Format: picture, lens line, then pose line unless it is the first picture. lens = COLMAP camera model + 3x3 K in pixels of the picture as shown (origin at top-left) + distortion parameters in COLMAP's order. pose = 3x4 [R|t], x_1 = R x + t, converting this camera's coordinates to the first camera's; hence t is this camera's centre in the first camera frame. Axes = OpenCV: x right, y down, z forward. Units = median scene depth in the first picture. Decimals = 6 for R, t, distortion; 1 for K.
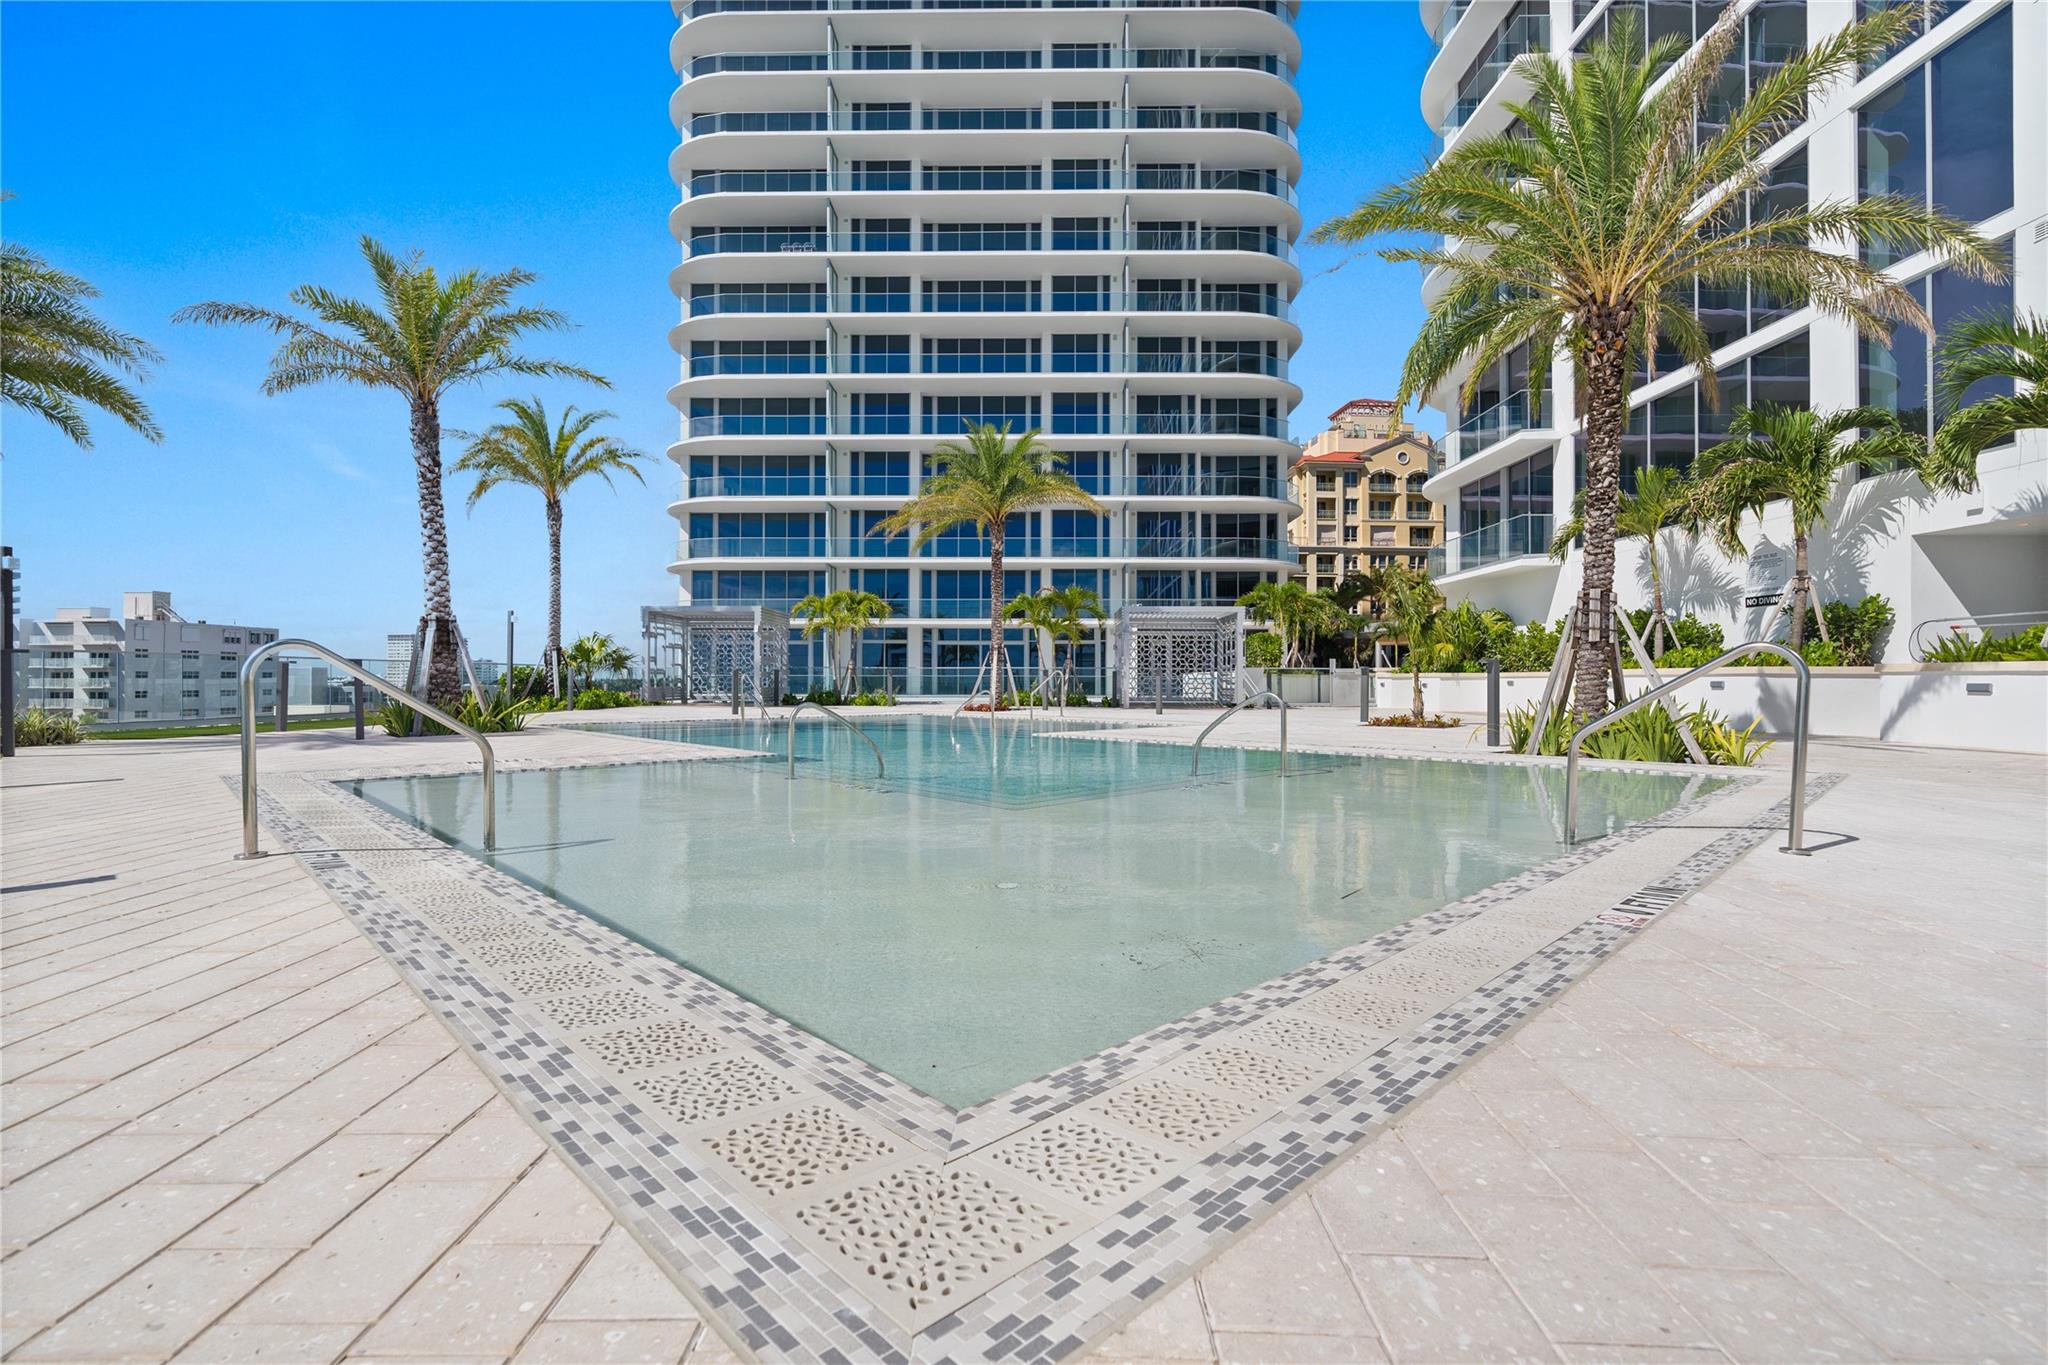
lens RADIAL K [[934.4, 0, 1027.2], [0, 934.4, 686.4], [0, 0, 1]] dist [-0.010995, 0.003776]
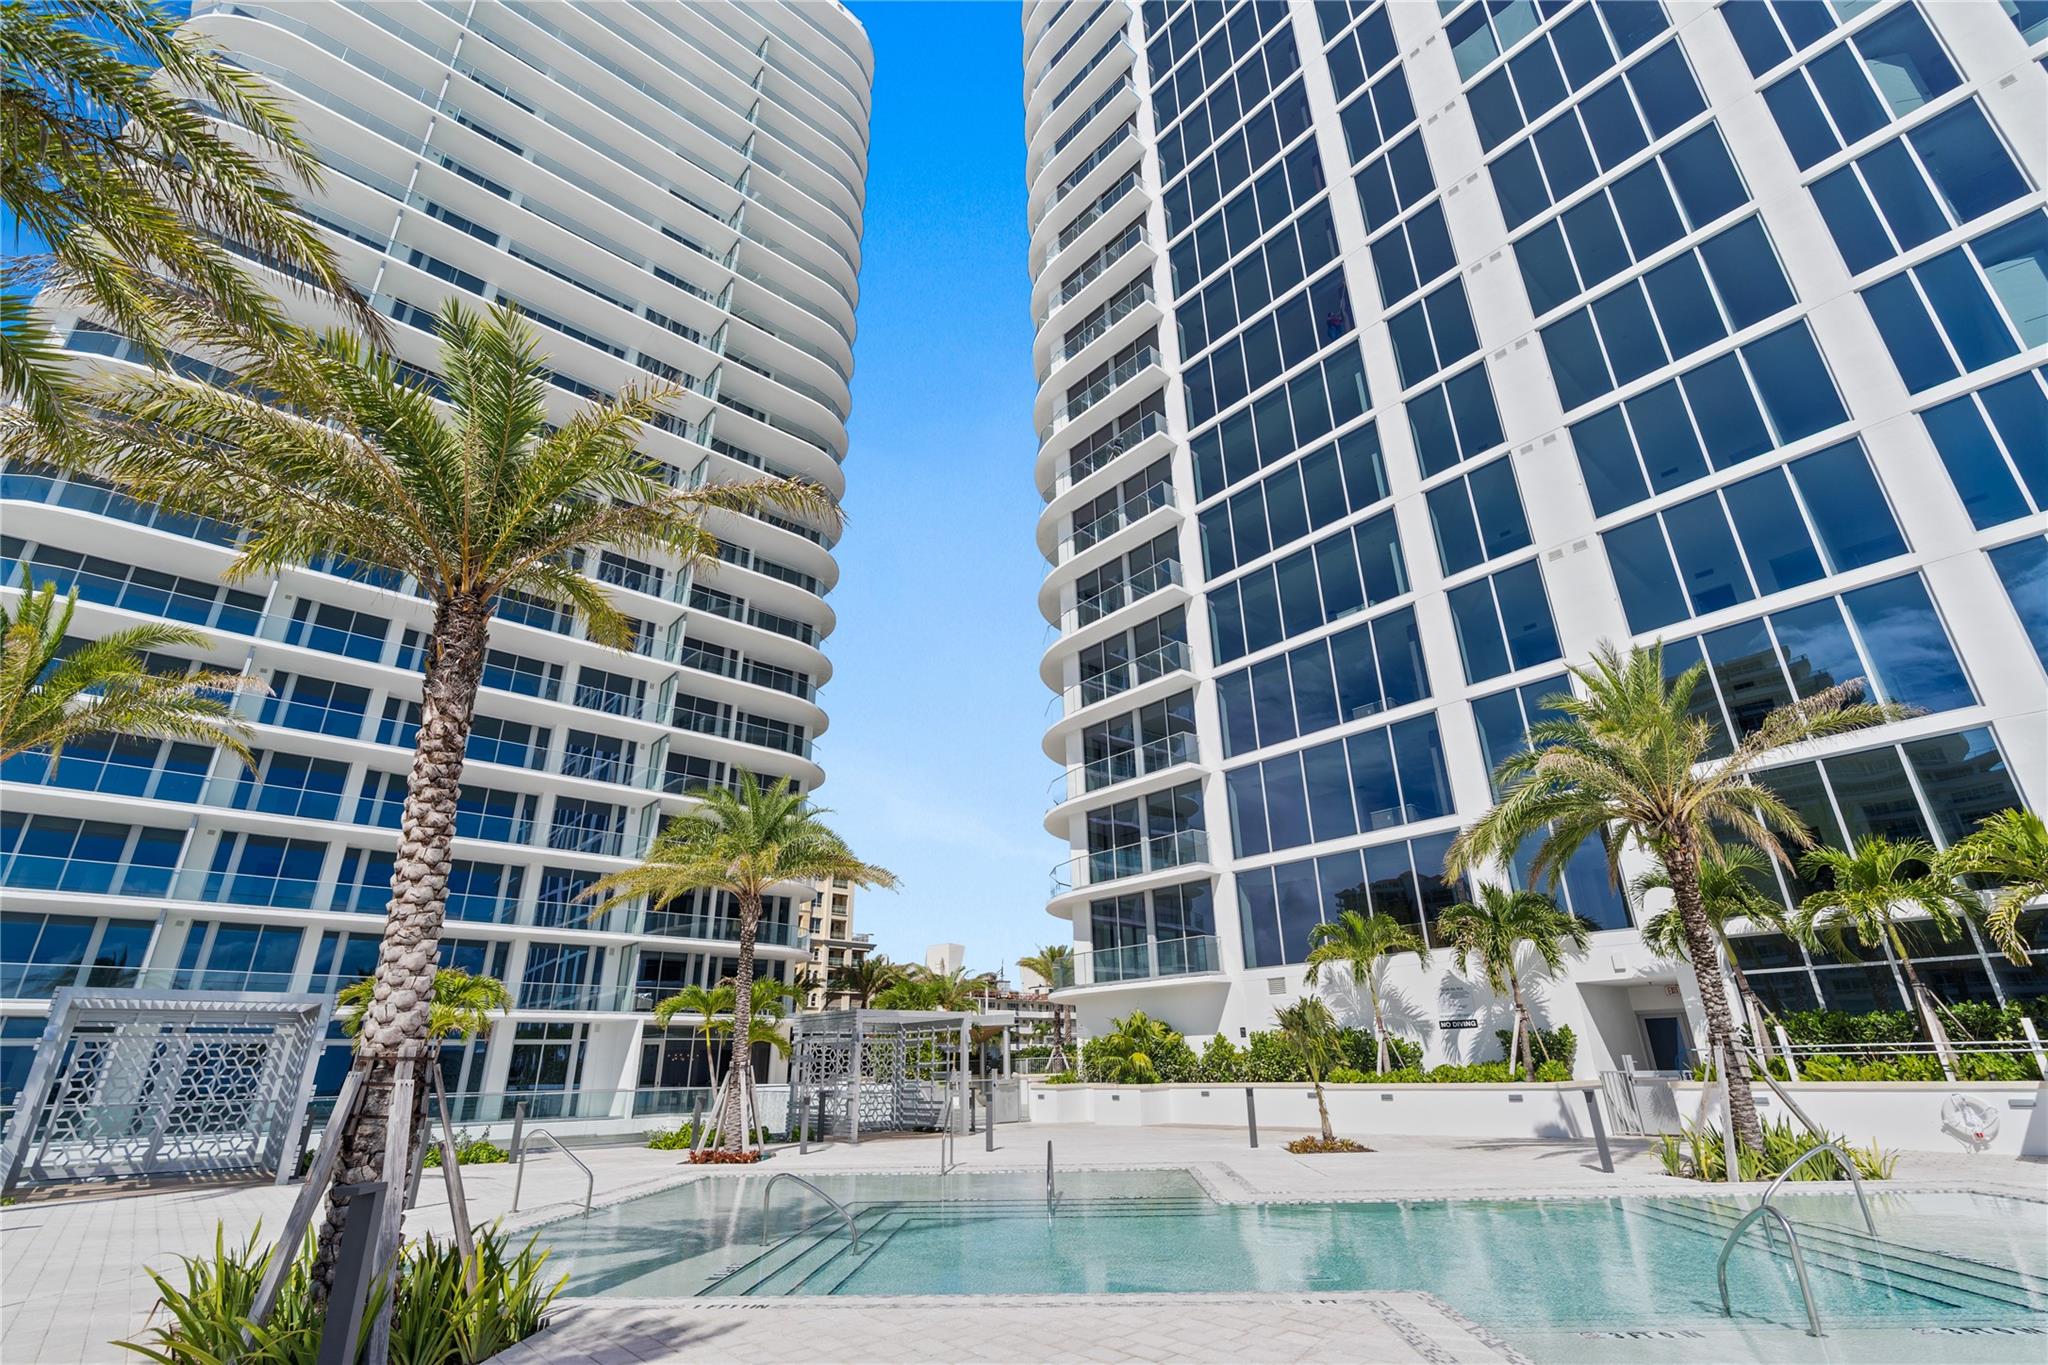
lens RADIAL K [[934.4, 0, 1054.6], [0, 934.4, 672.7], [0, 0, 1]] dist [-0.010995, 0.003776]
pose [[0.735086, 0.248524, 0.630780, -0.207745], [0.026334, 0.919222, -0.392858, -0.016312], [-0.677462, 0.305395, 0.669163, 0.122445]]
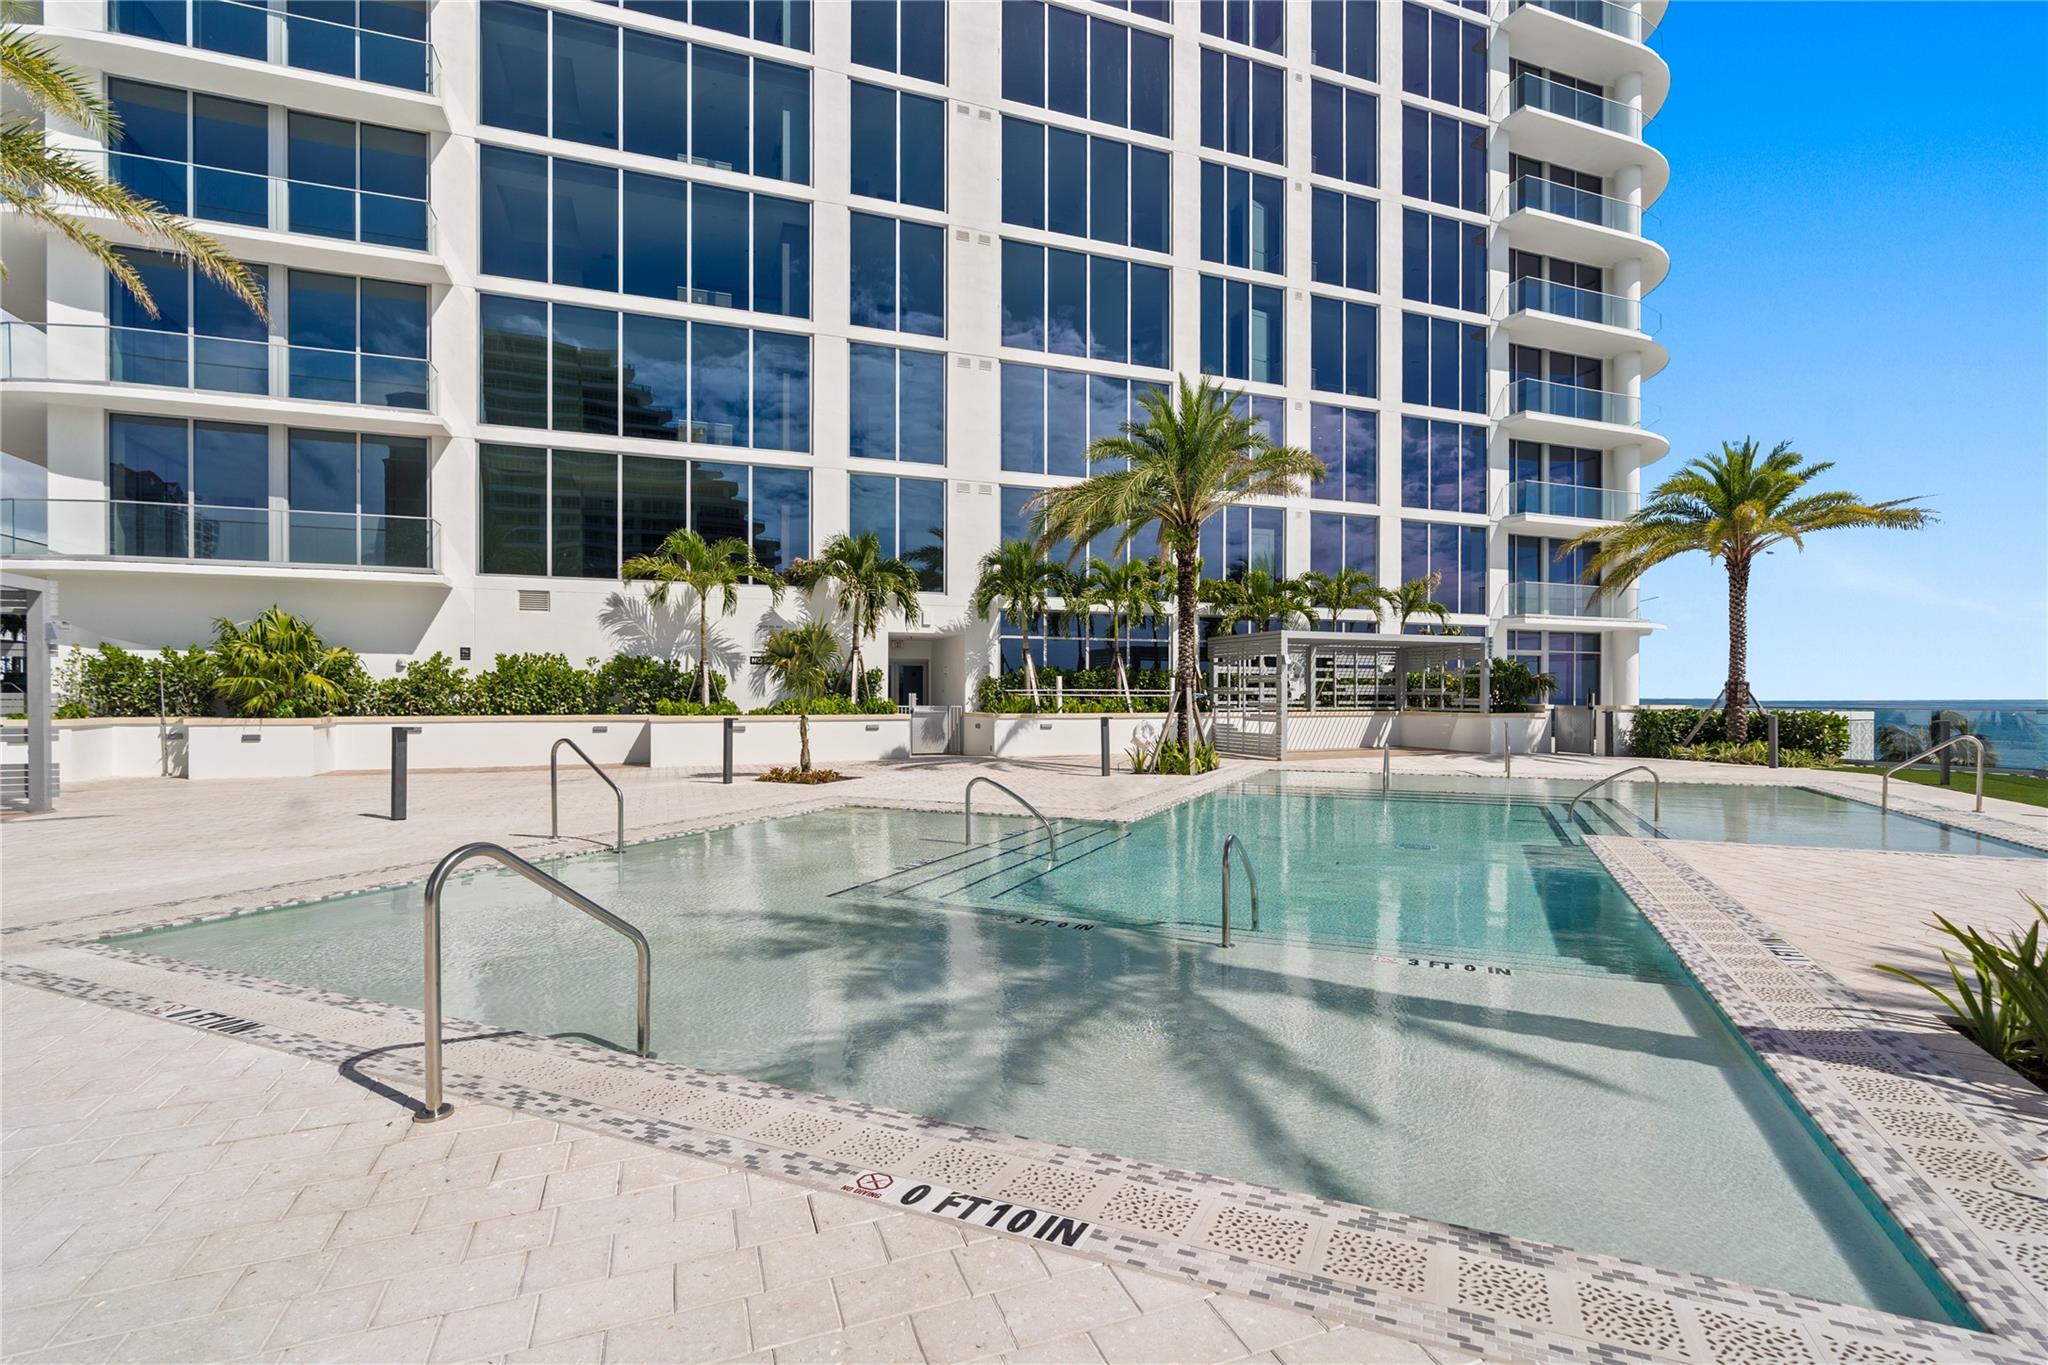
lens RADIAL K [[947.3, 0, 1075.4], [0, 947.3, 691.2], [0, 0, 1]] dist [0.000266, 0.000103]
pose [[-0.371408, 0.002445, 0.928467, -0.209751], [0.005673, 0.999984, -0.000364, -0.016300], [-0.928452, 0.005132, -0.371416, 0.386065]]
